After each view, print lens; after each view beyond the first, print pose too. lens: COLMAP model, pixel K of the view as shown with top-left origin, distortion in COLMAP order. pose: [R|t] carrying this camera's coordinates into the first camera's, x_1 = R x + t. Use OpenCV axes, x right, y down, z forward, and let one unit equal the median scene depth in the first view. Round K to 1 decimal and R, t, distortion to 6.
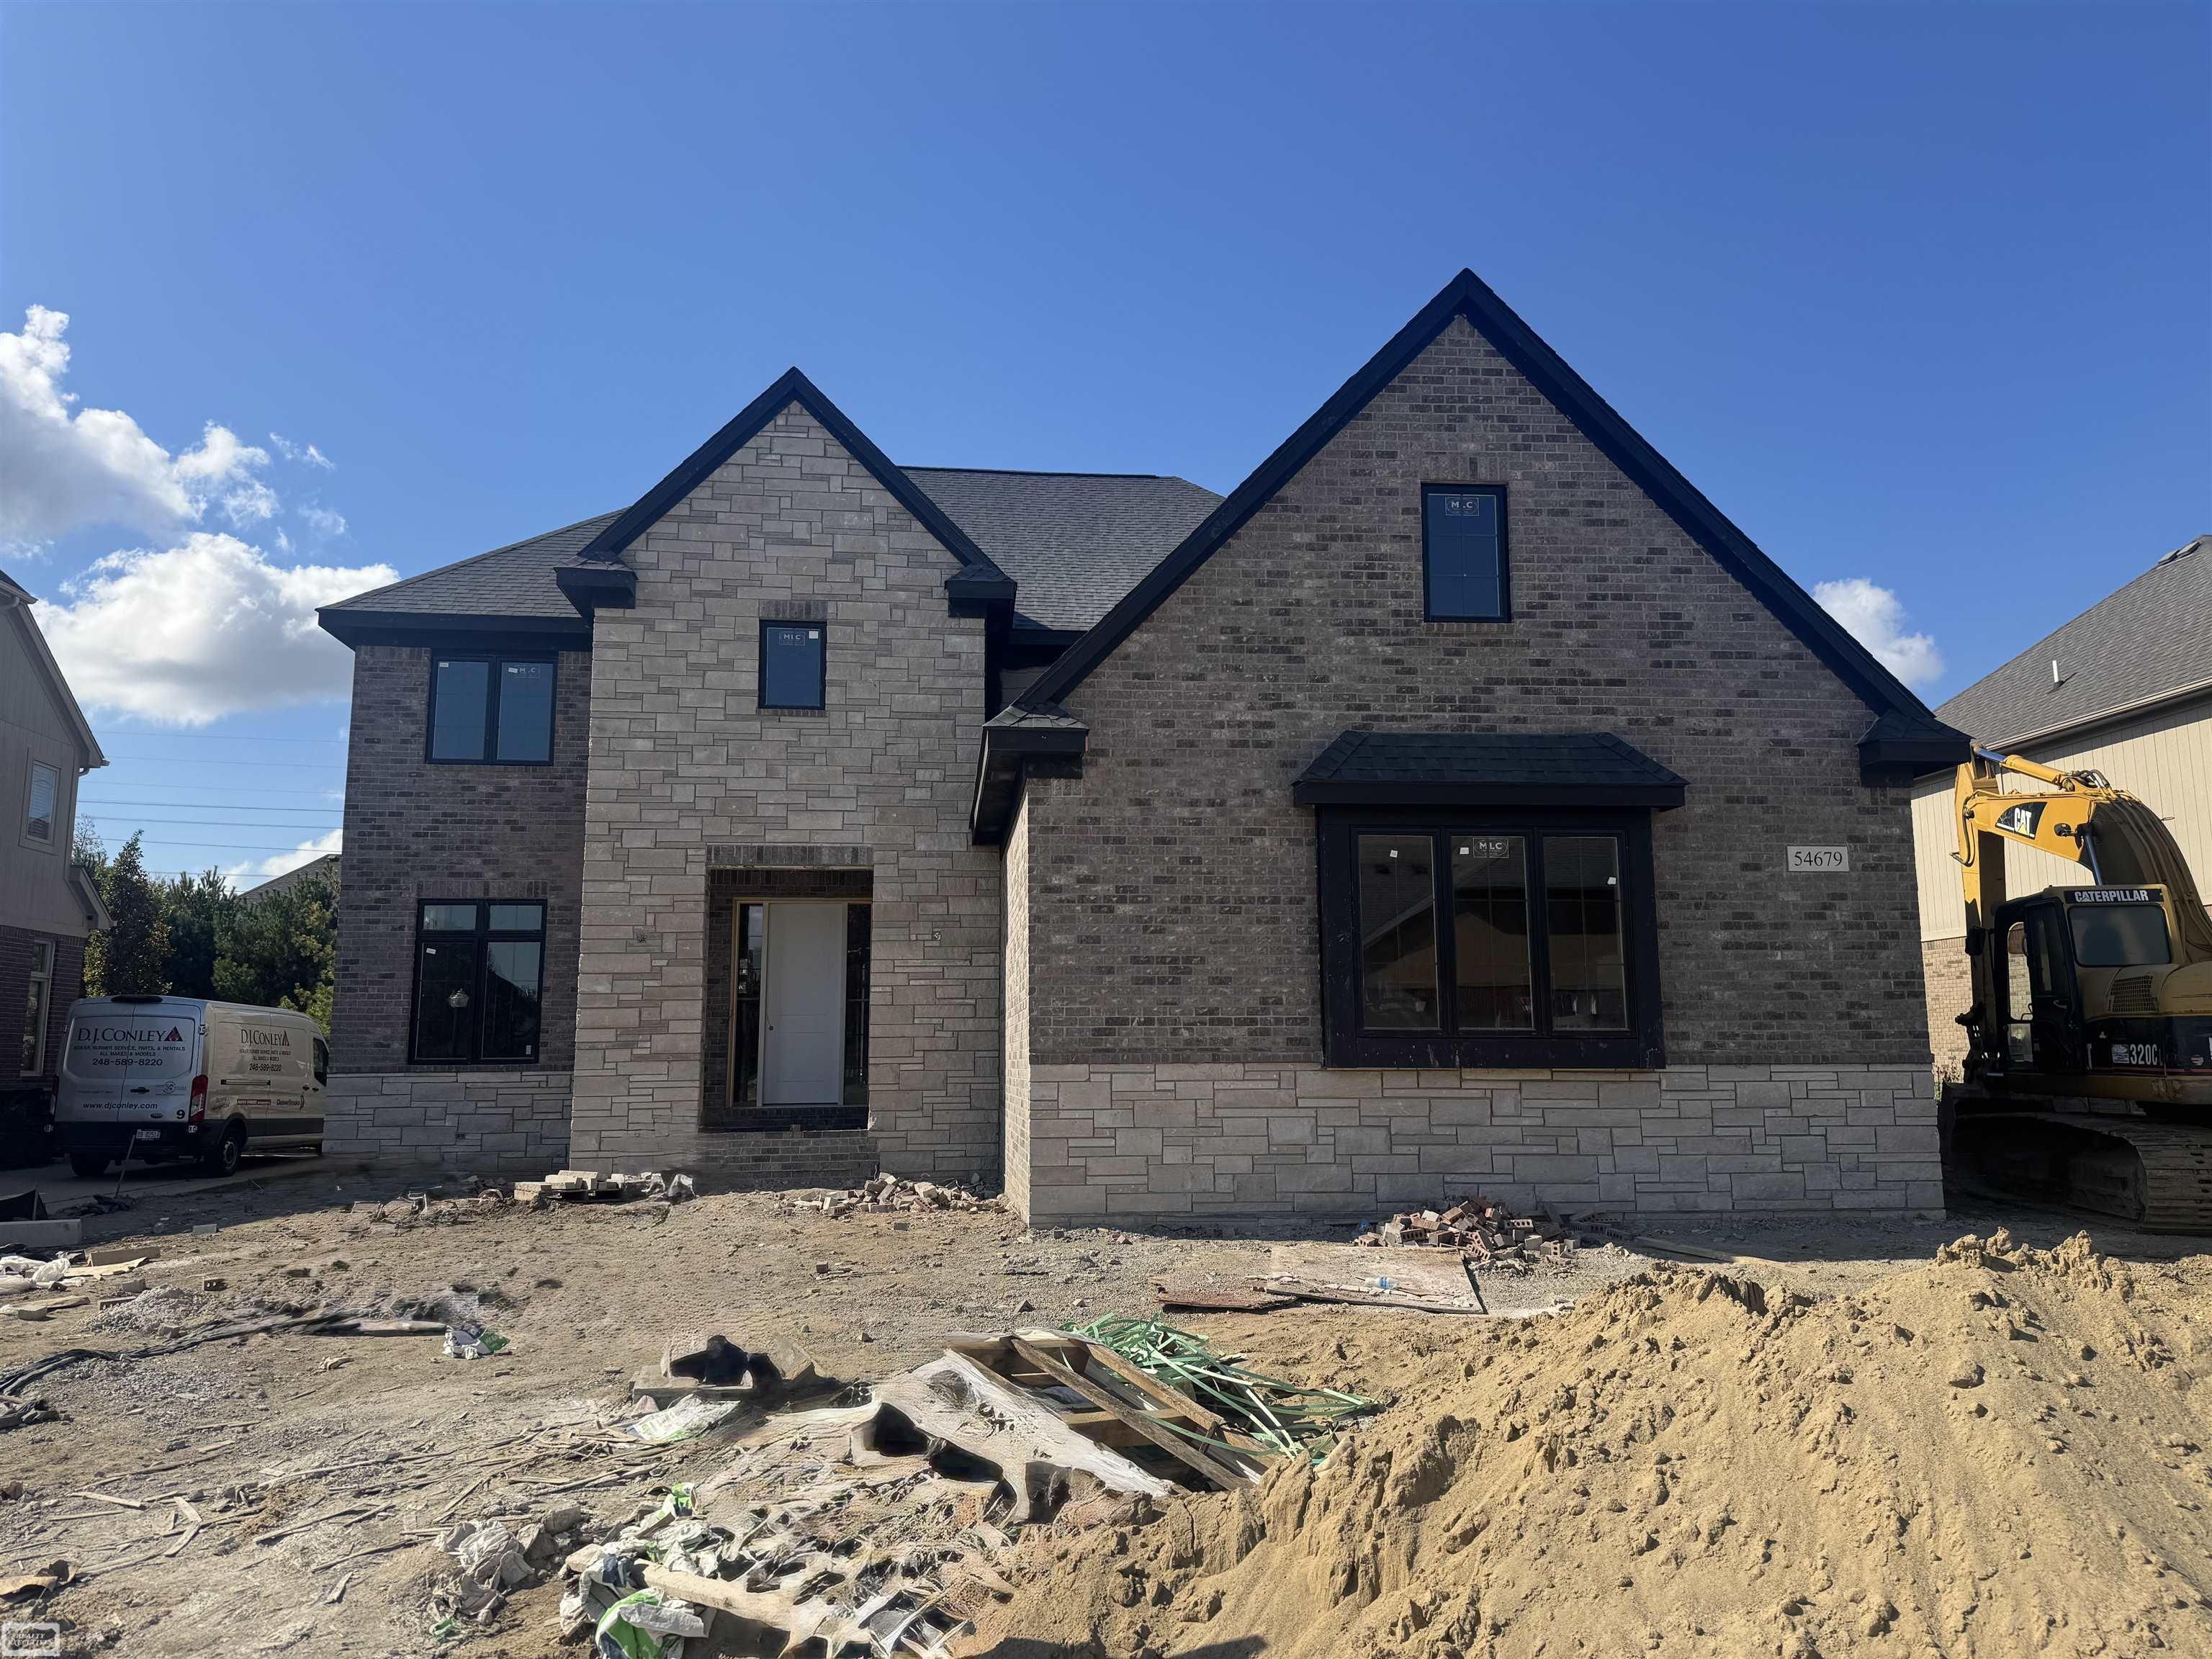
lens RADIAL K [[1511.5, 0, 1099.4], [0, 1511.5, 835.4], [0, 0, 1]] dist [0.176546, -0.318145]
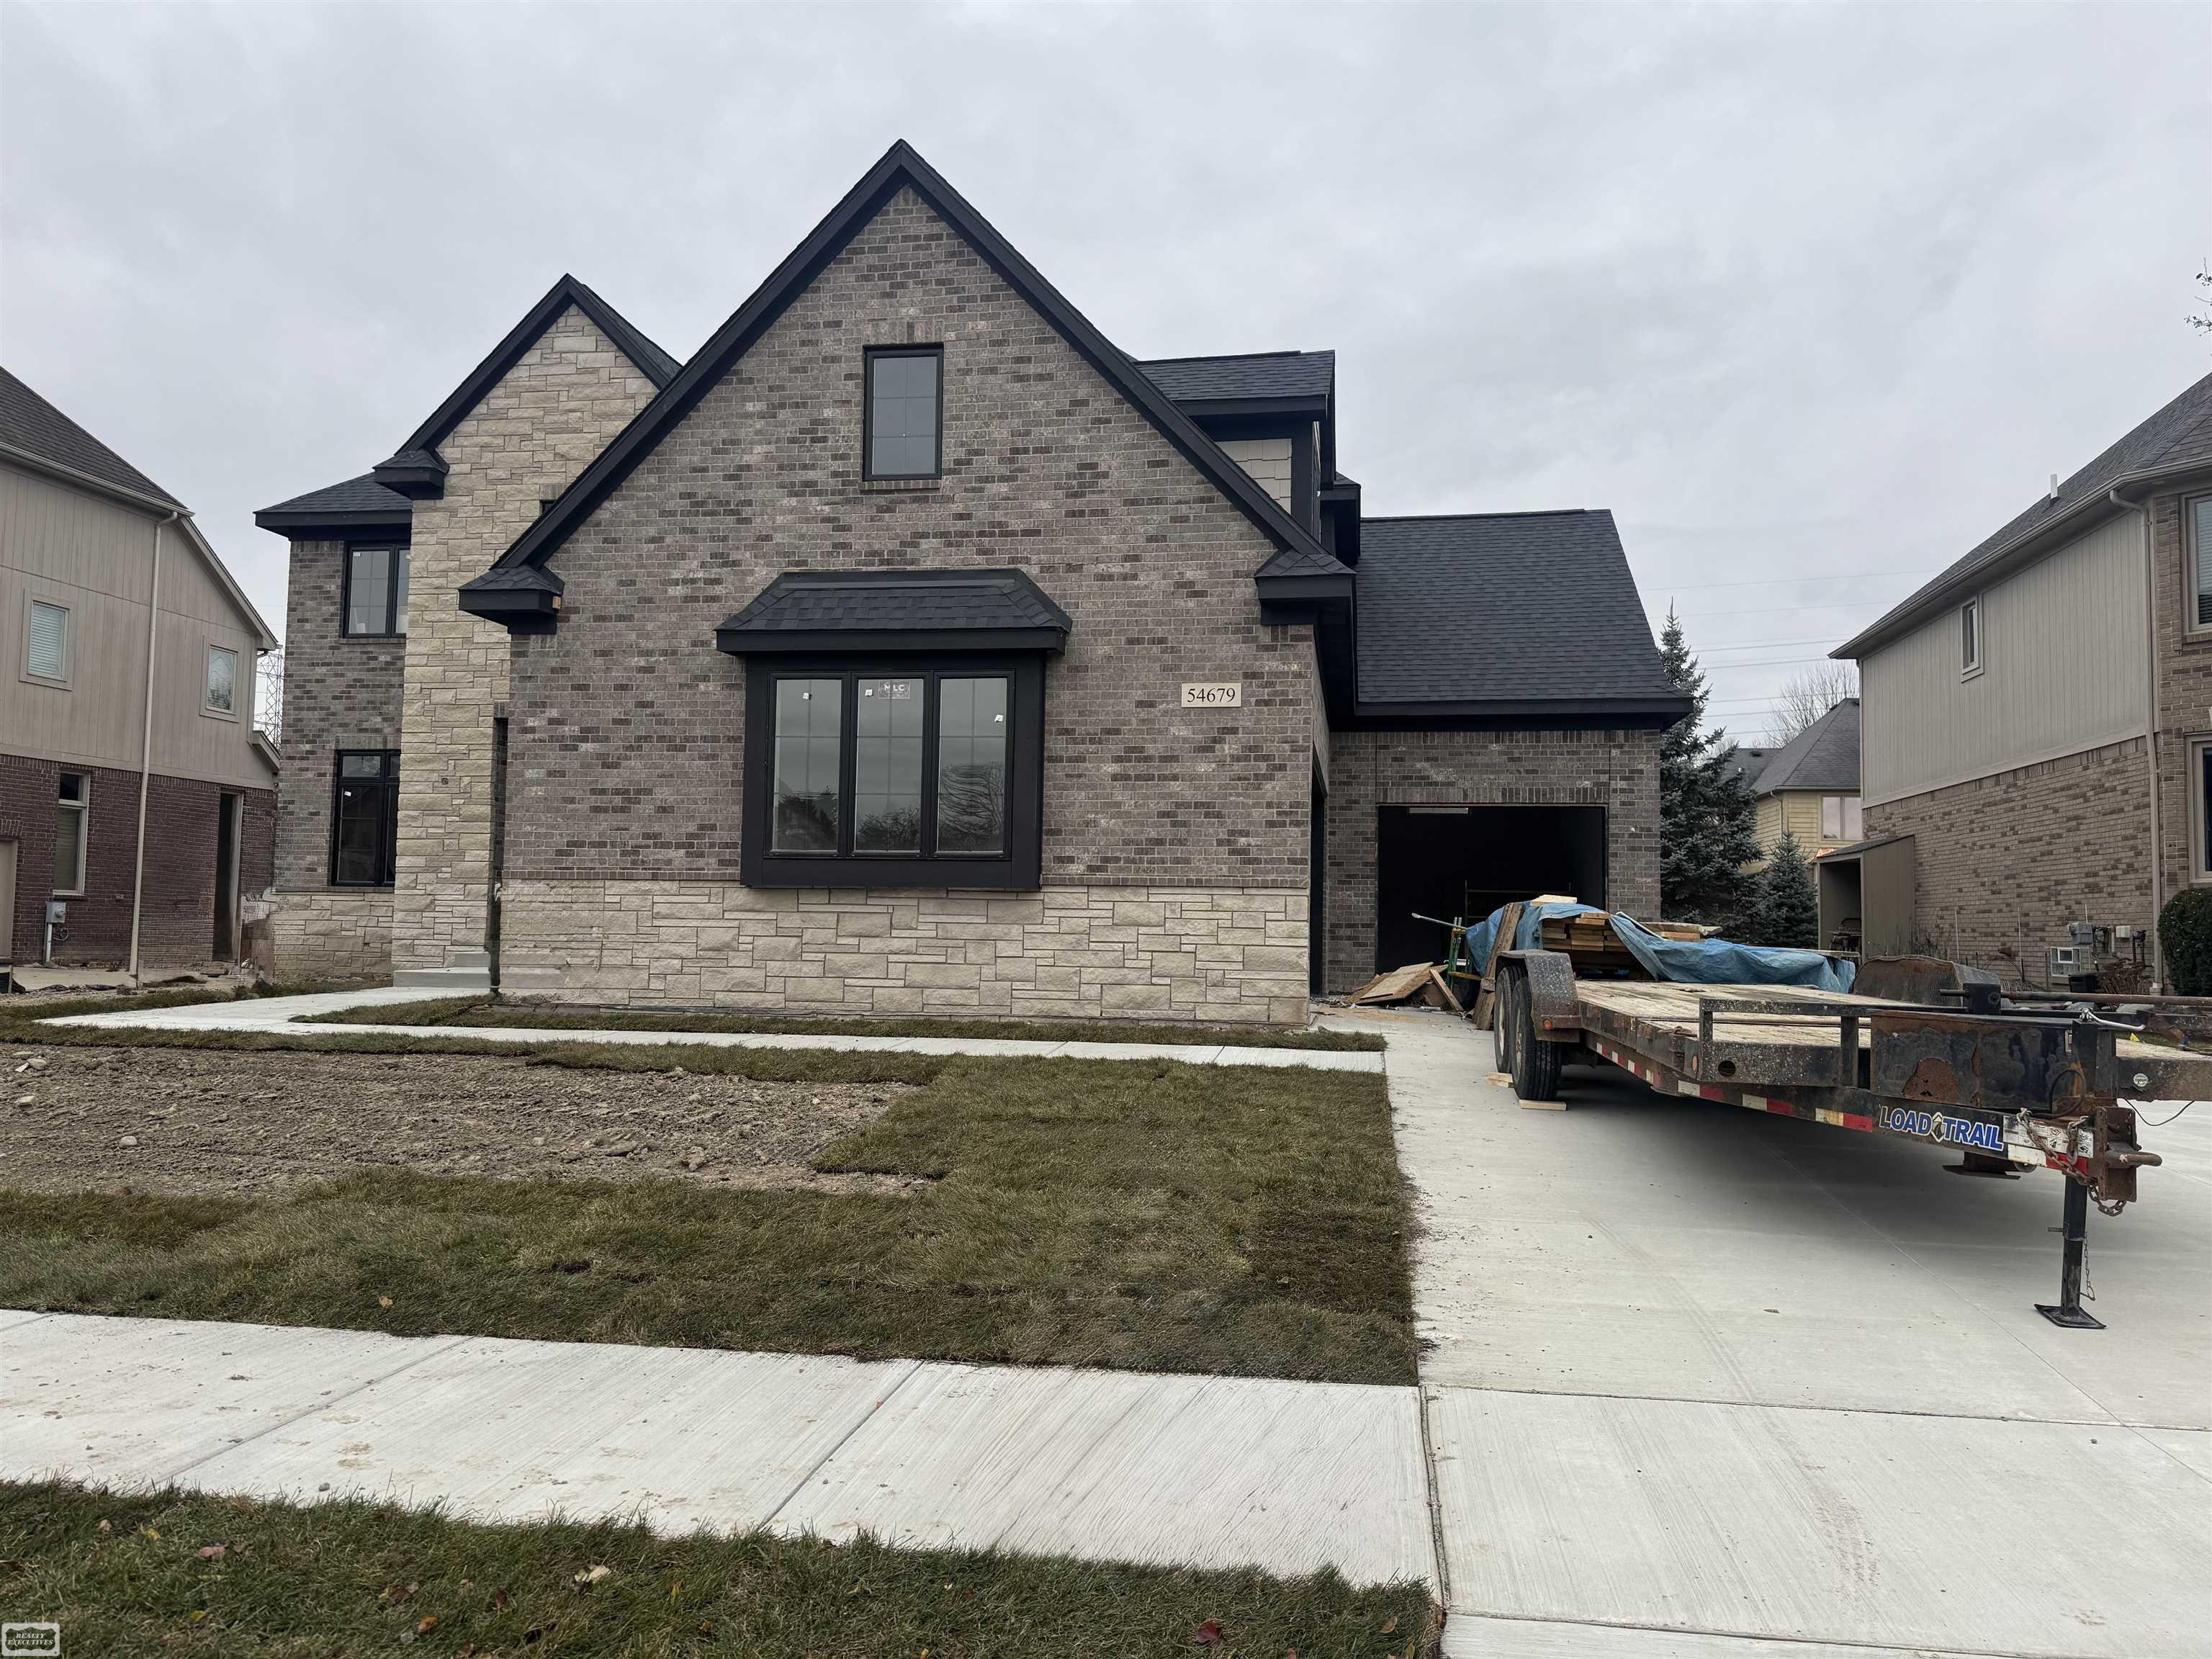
lens RADIAL K [[1504.9, 0, 1111.1], [0, 1504.9, 836.2], [0, 0, 1]] dist [0.163117, -0.271283]
pose [[0.965855, 0.006641, -0.258997, 0.656094], [0.015356, 0.996447, 0.082815, 0.024434], [0.258627, -0.083964, 0.962321, -0.017621]]
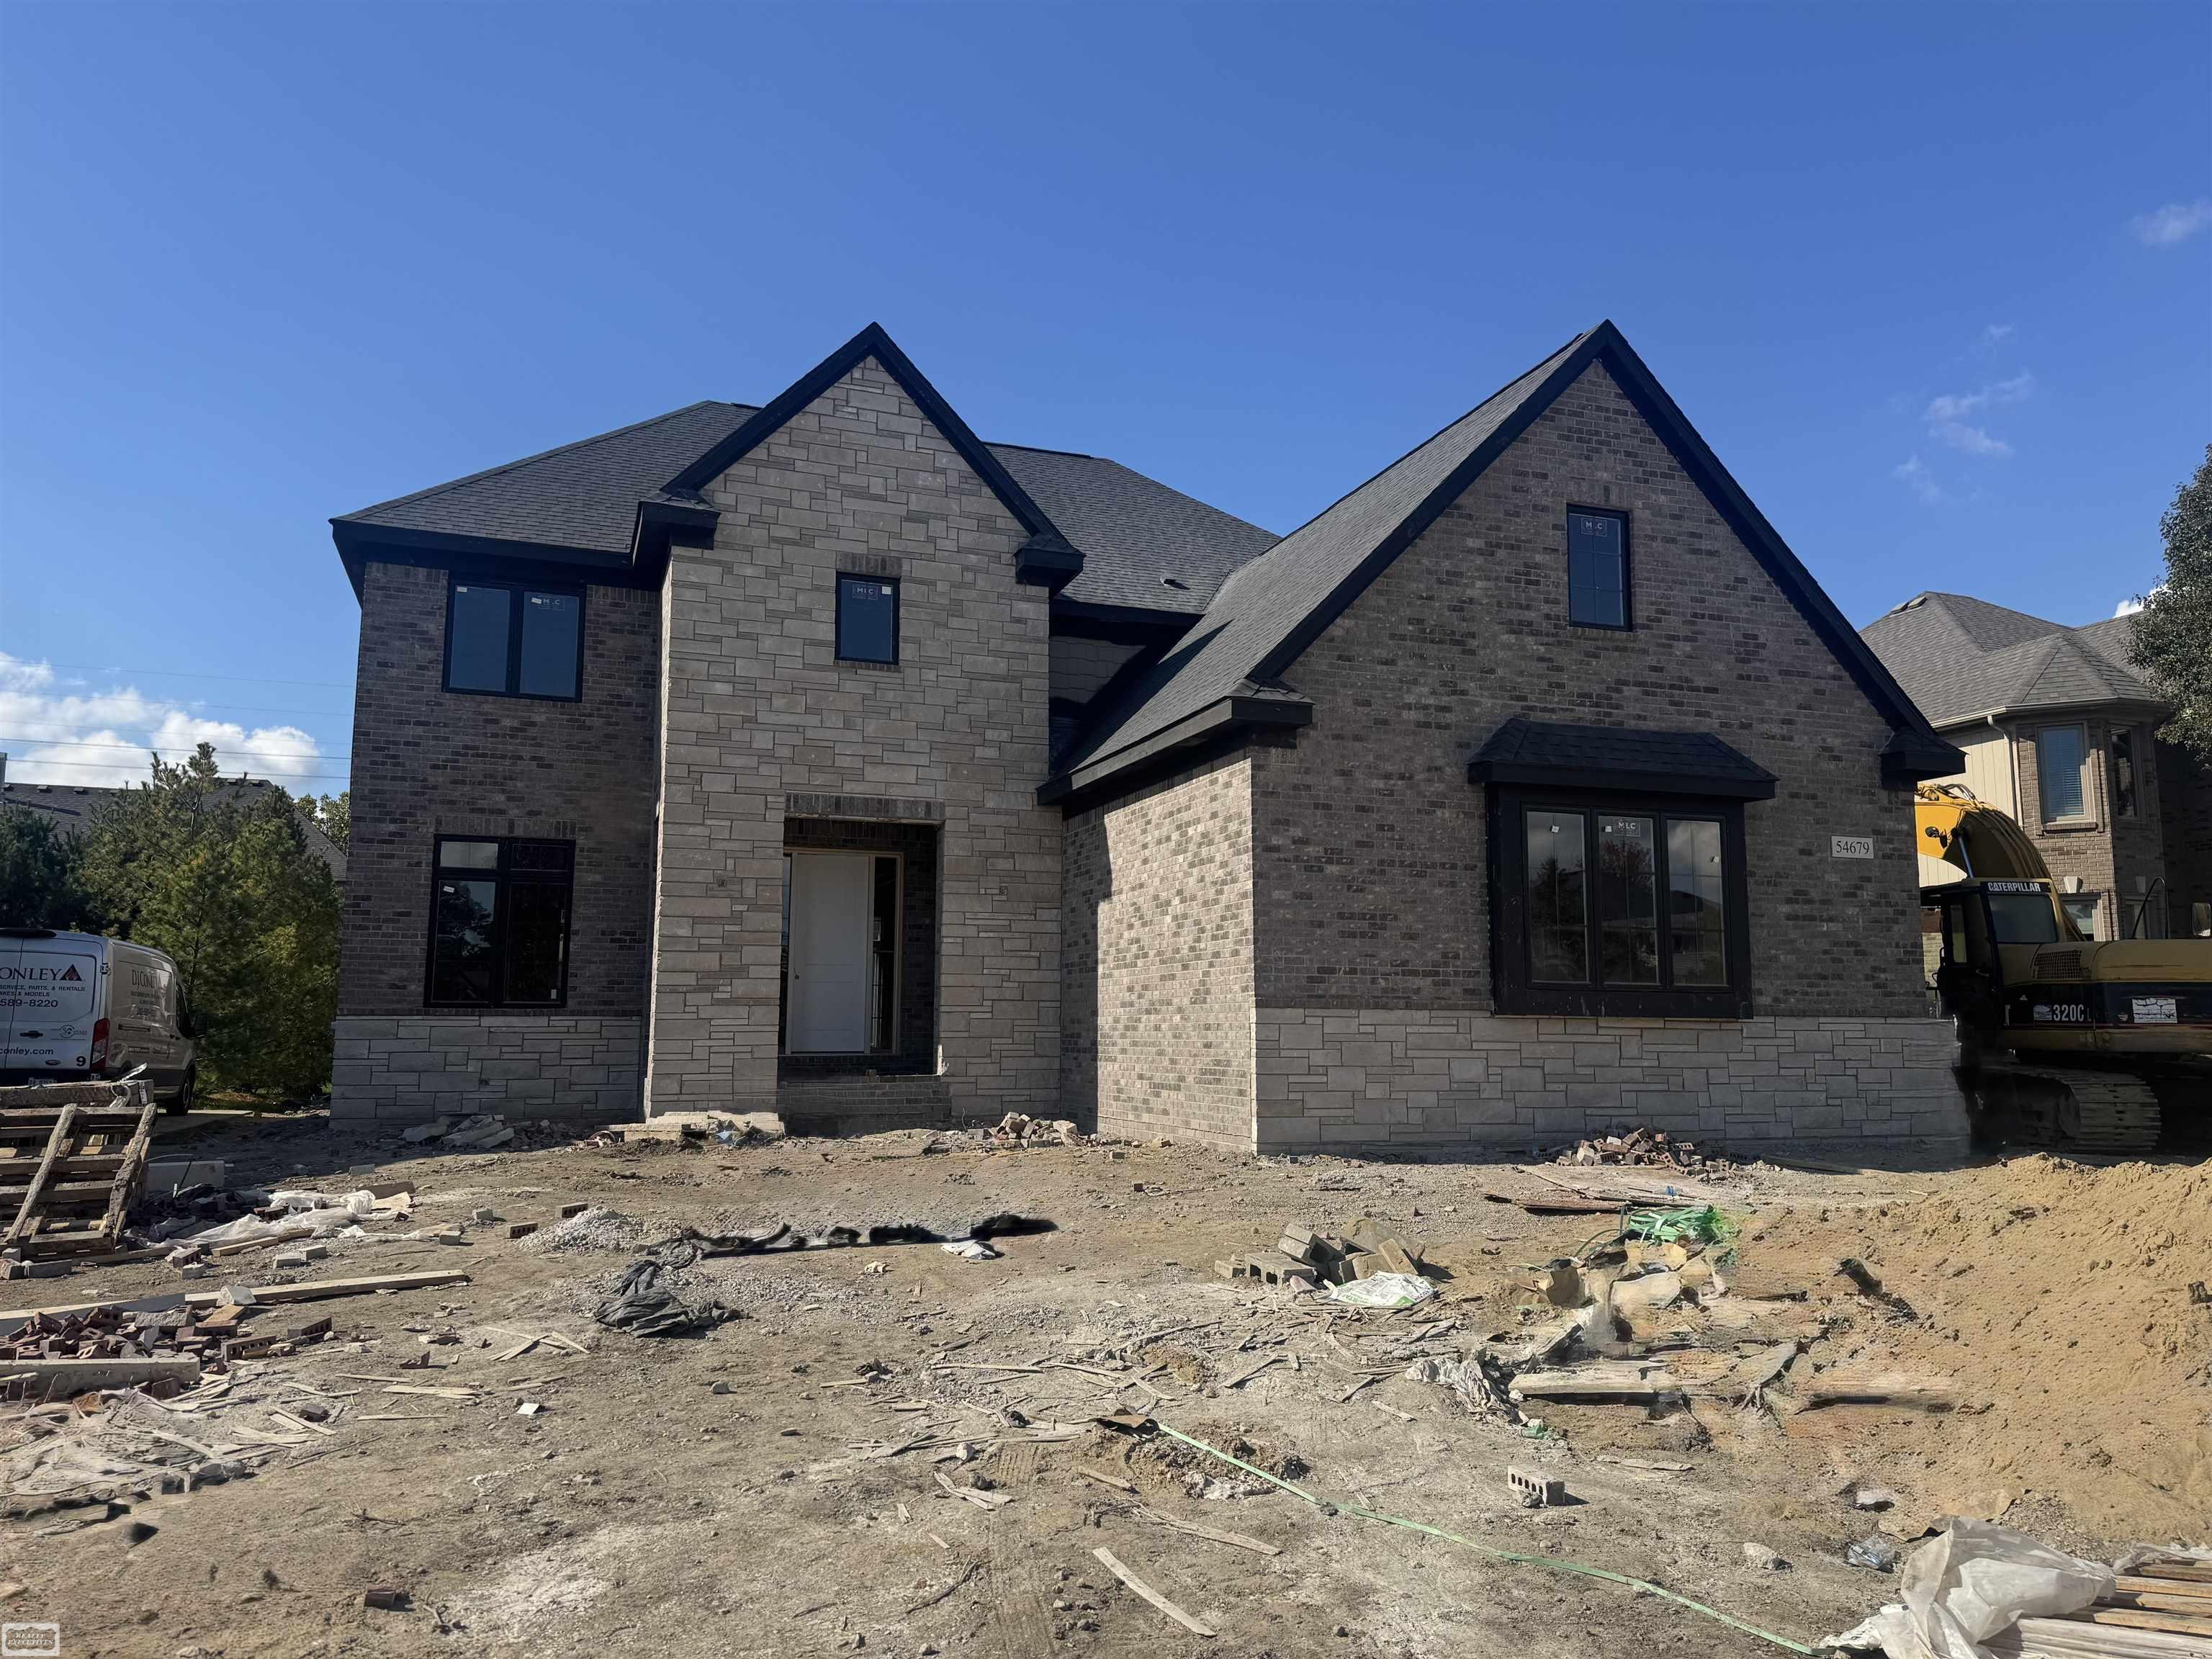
lens RADIAL K [[1504.9, 0, 1111.1], [0, 1504.9, 836.2], [0, 0, 1]] dist [0.163117, -0.271283]
pose [[0.970040, 0.040297, 0.239580, -0.377311], [-0.044686, 0.998918, 0.012915, 0.016558], [-0.238800, -0.023234, 0.970791, -0.025770]]
